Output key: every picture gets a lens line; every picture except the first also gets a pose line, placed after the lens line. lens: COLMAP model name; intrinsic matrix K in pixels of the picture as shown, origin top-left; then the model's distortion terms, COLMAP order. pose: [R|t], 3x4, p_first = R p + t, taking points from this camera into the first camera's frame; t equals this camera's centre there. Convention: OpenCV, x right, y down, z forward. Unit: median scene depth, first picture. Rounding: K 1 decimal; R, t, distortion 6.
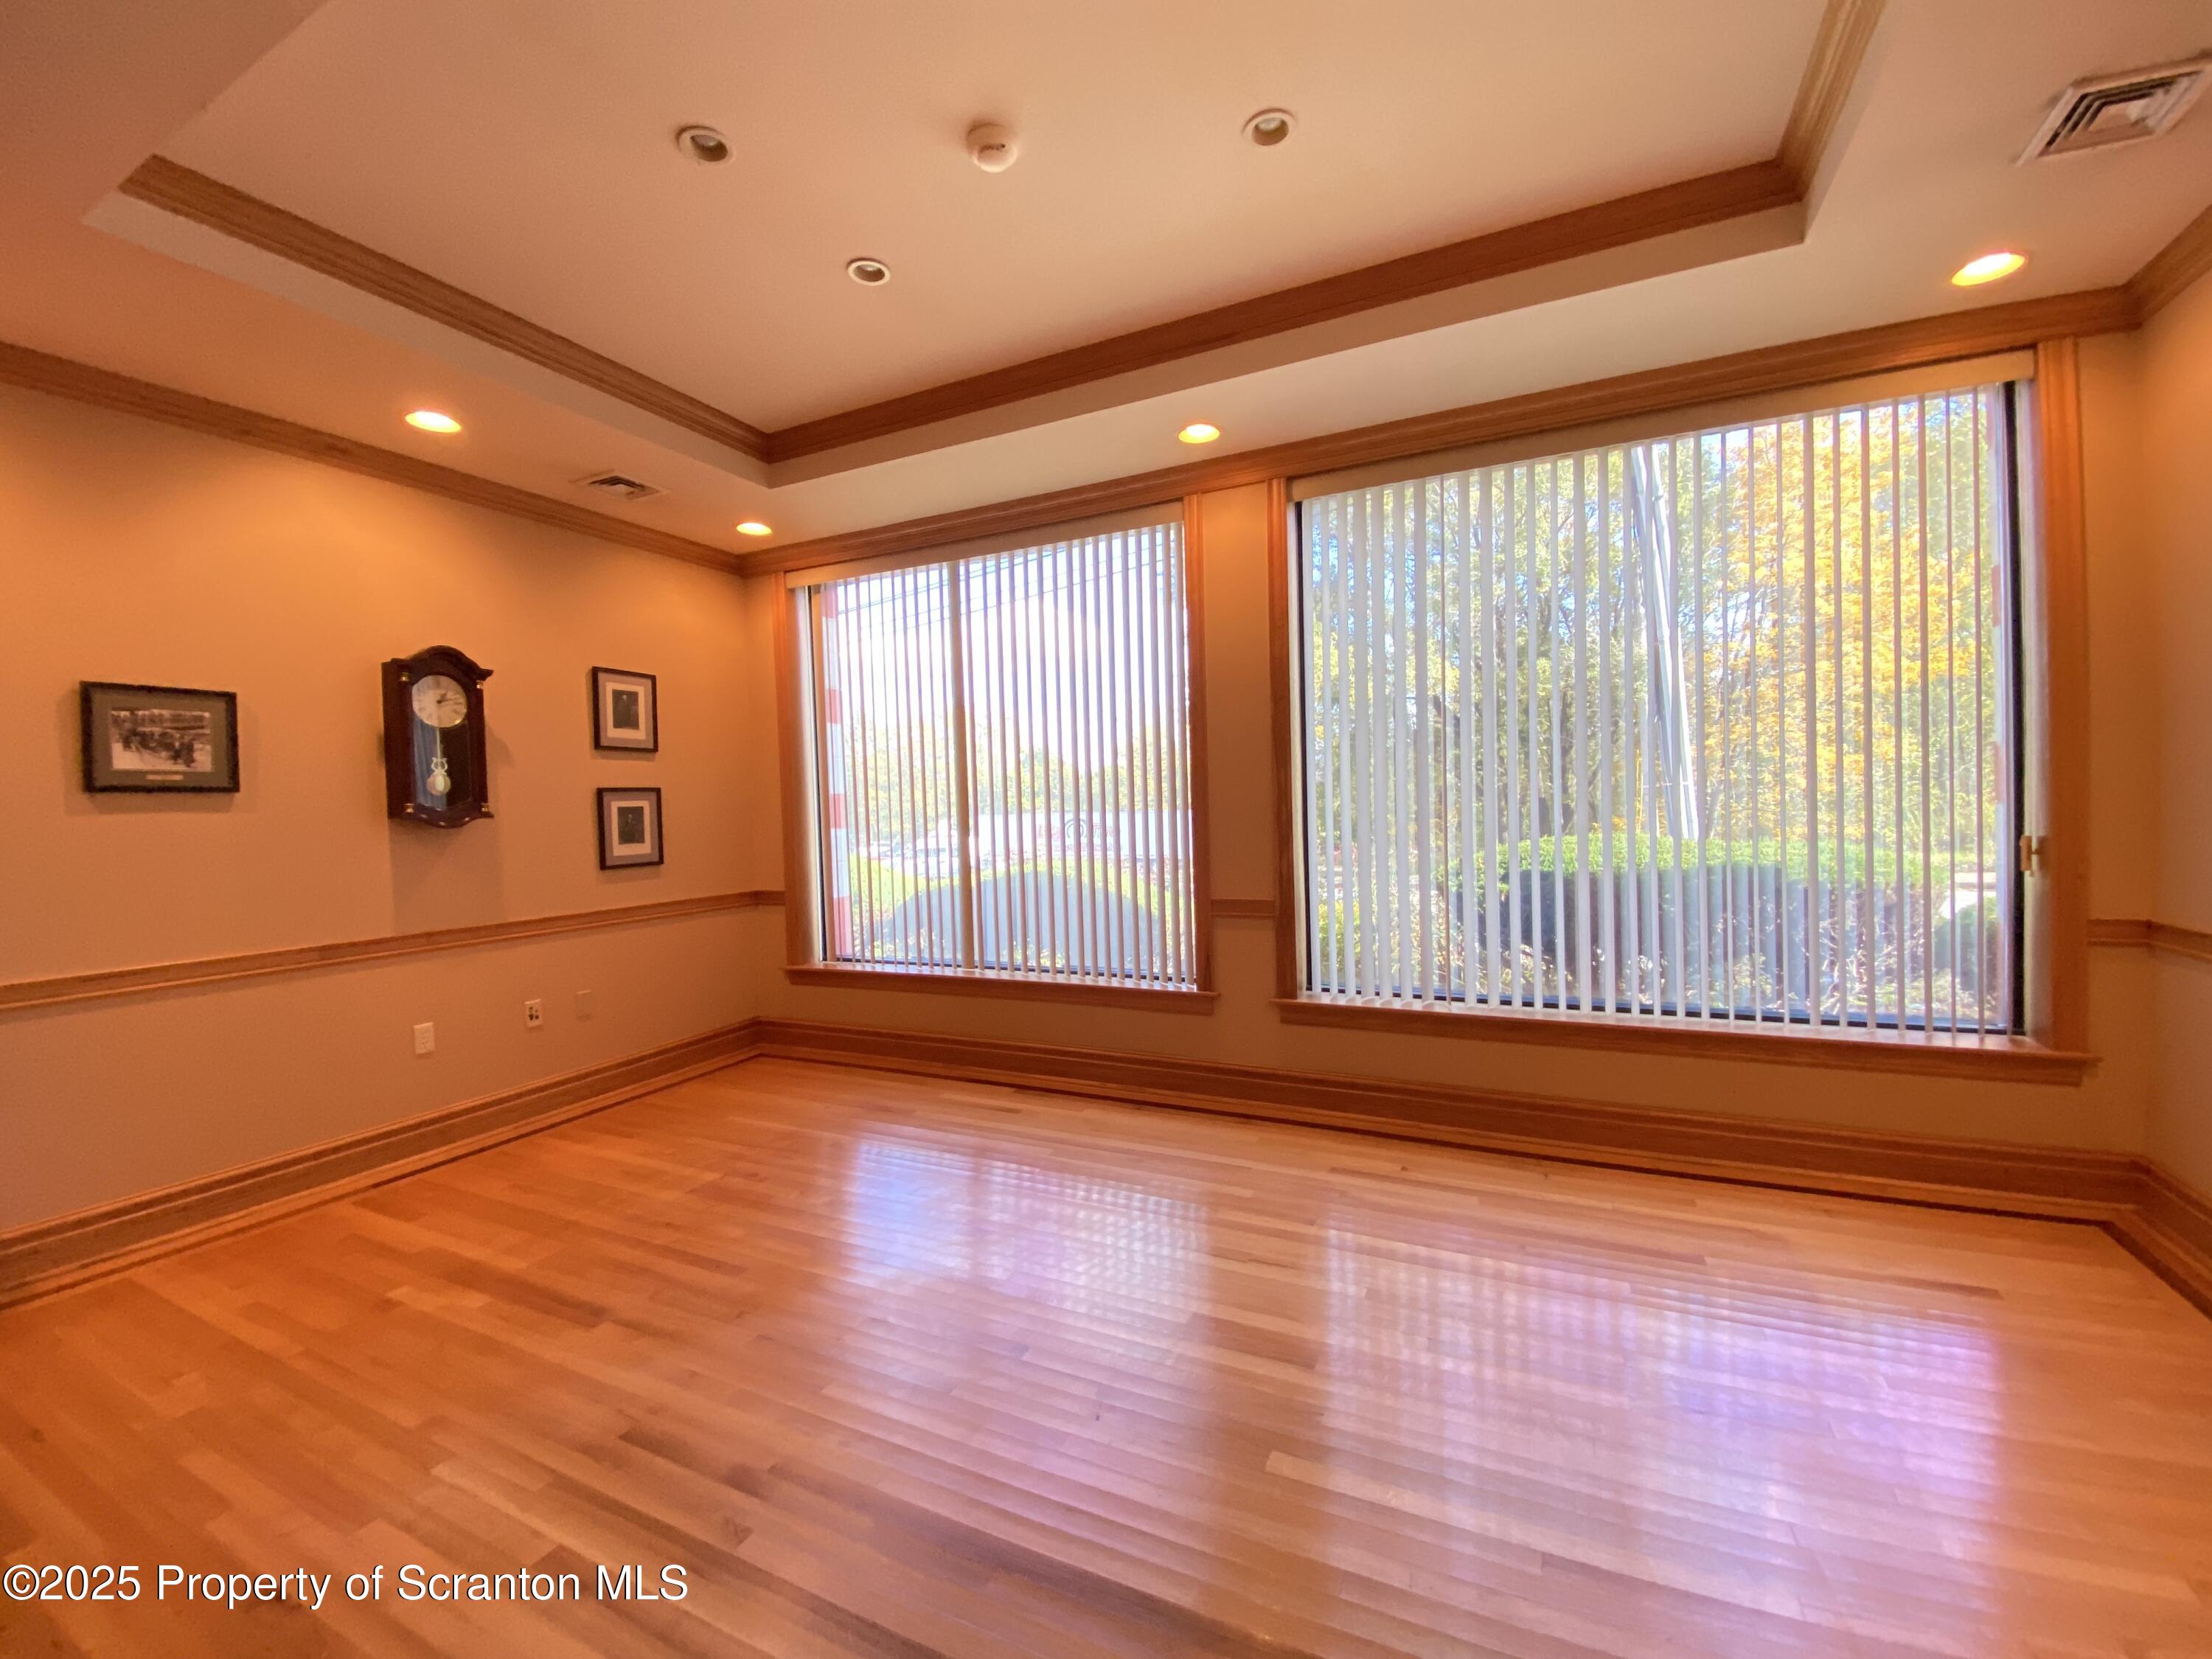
lens RADIAL K [[906.4, 0, 1104.7], [0, 906.4, 828.3], [0, 0, 1]] dist [0.005891, -0.011515]
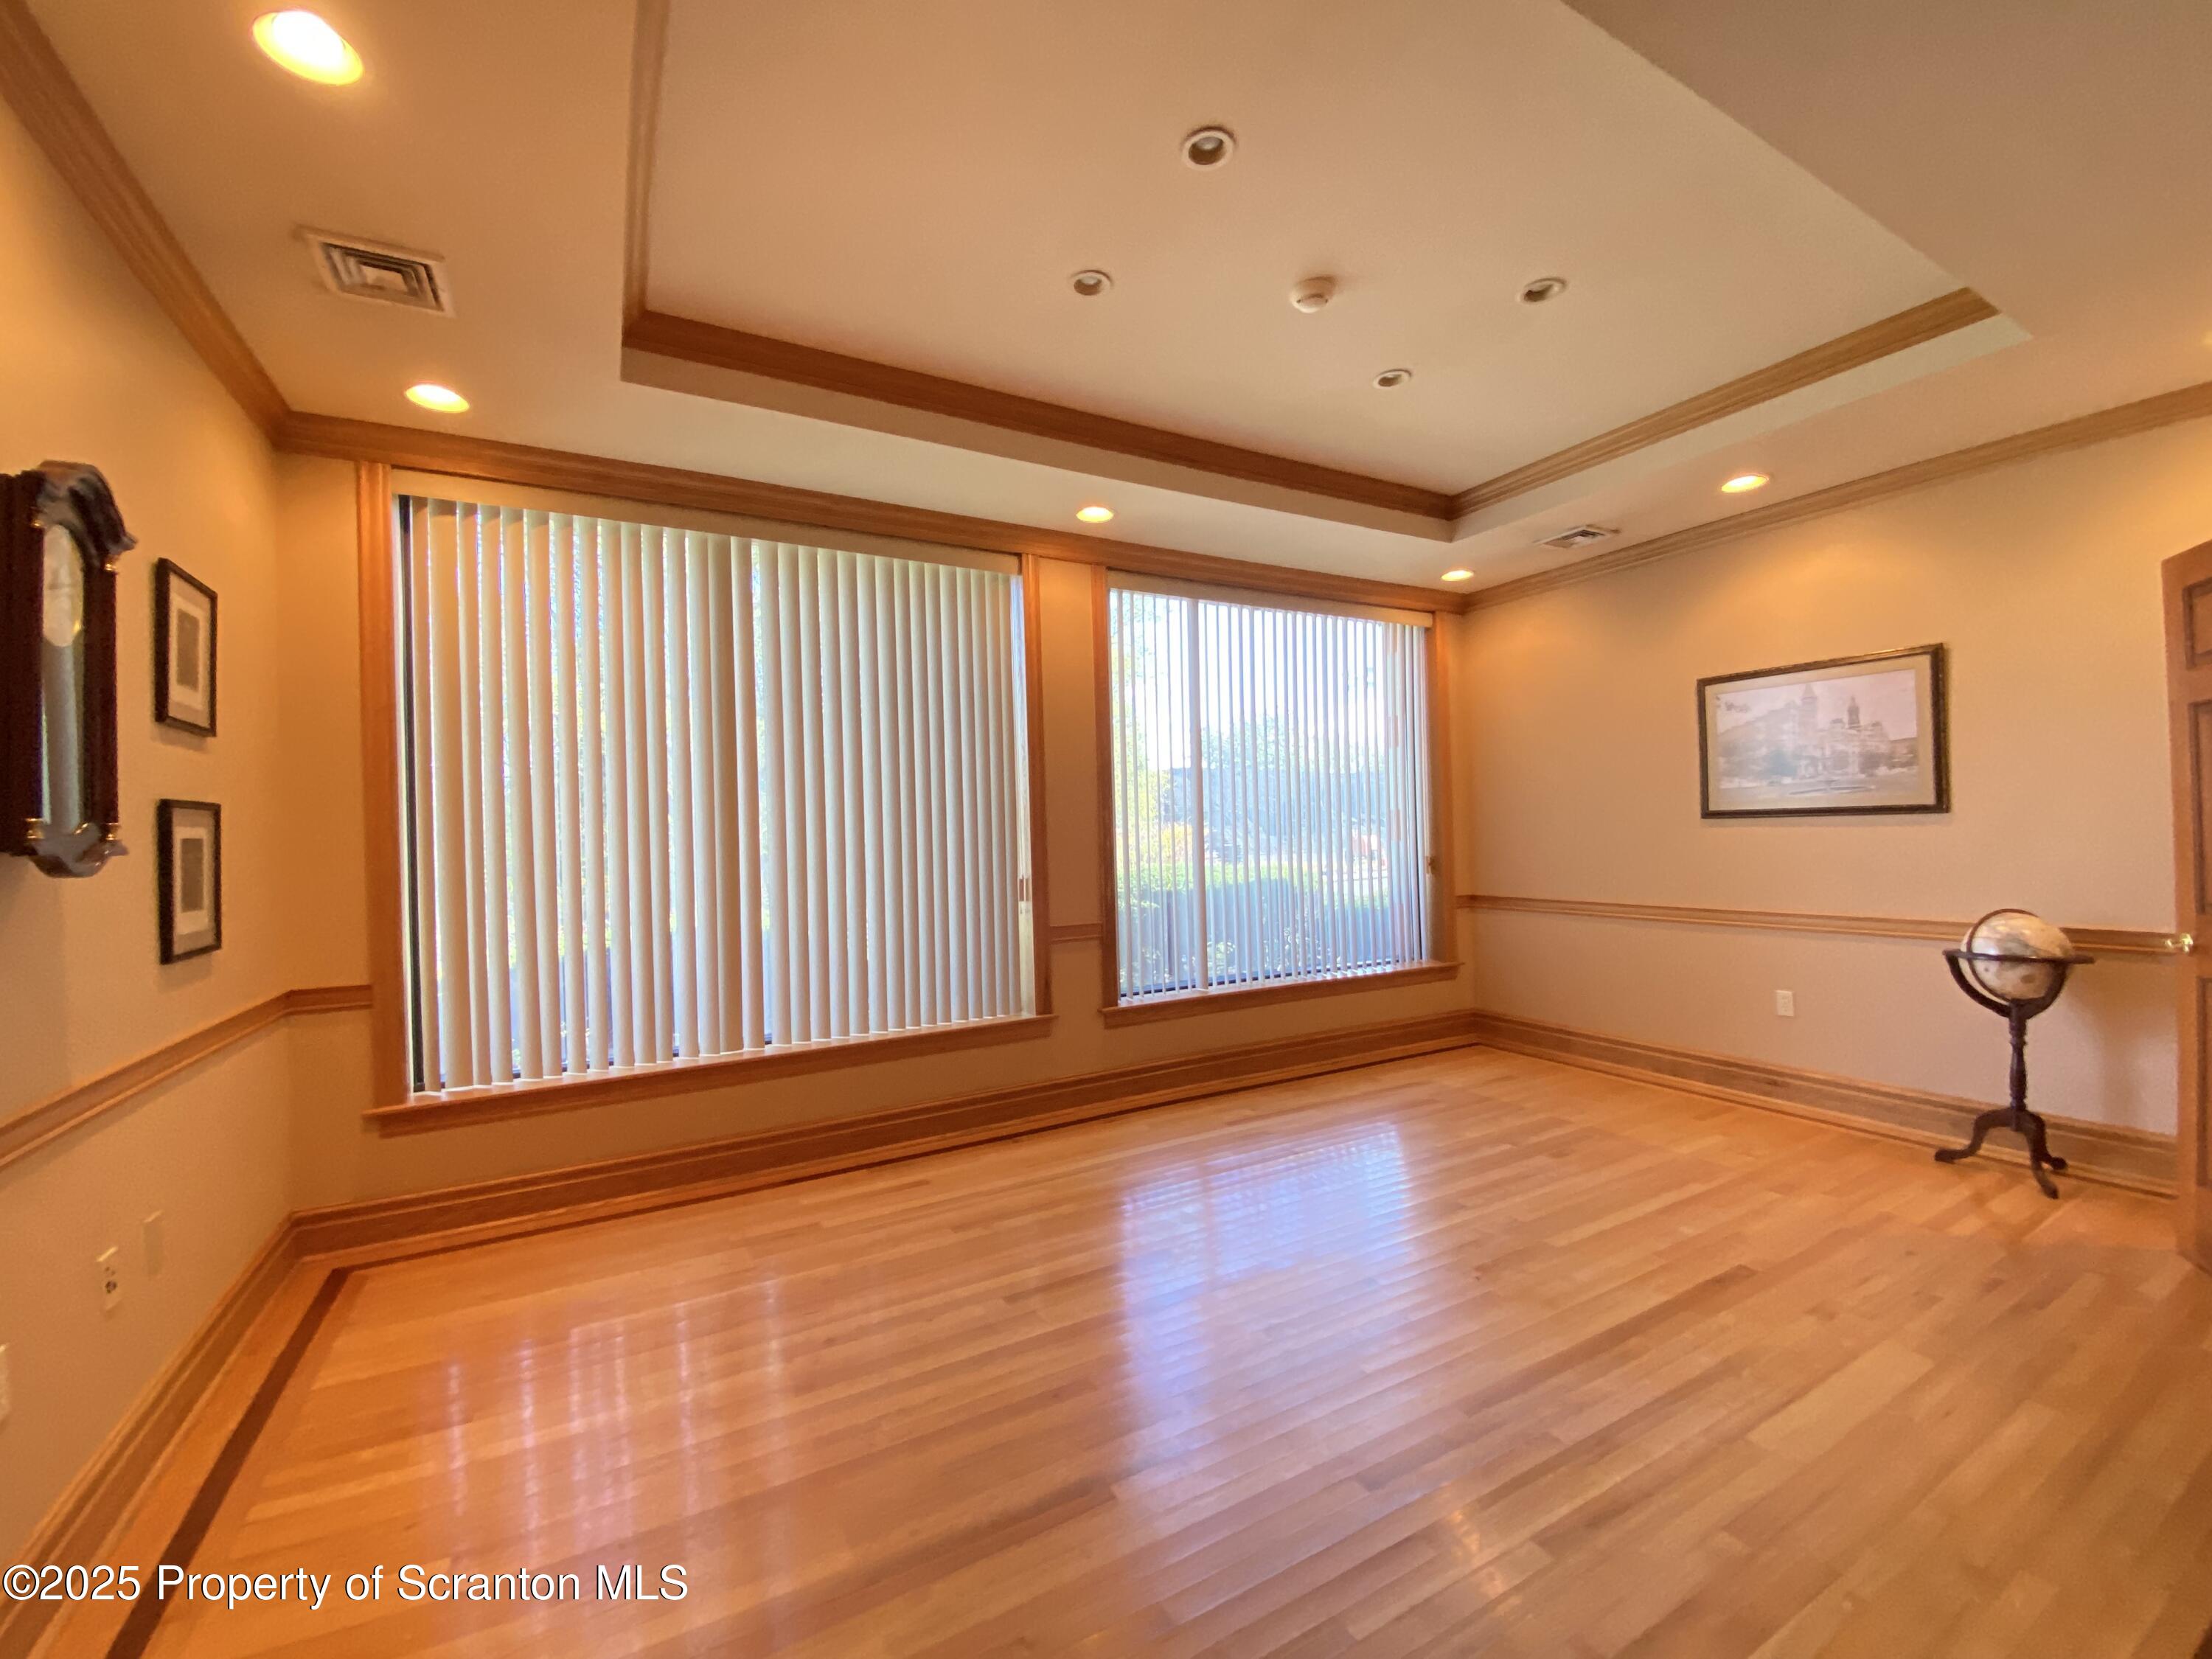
lens RADIAL K [[906.4, 0, 1105.5], [0, 906.4, 826.3], [0, 0, 1]] dist [0.005891, -0.011515]
pose [[0.565761, 0.019606, 0.824336, -0.744395], [0.030448, 0.998539, -0.044647, 0.008510], [-0.824007, 0.050359, 0.564337, 0.331933]]
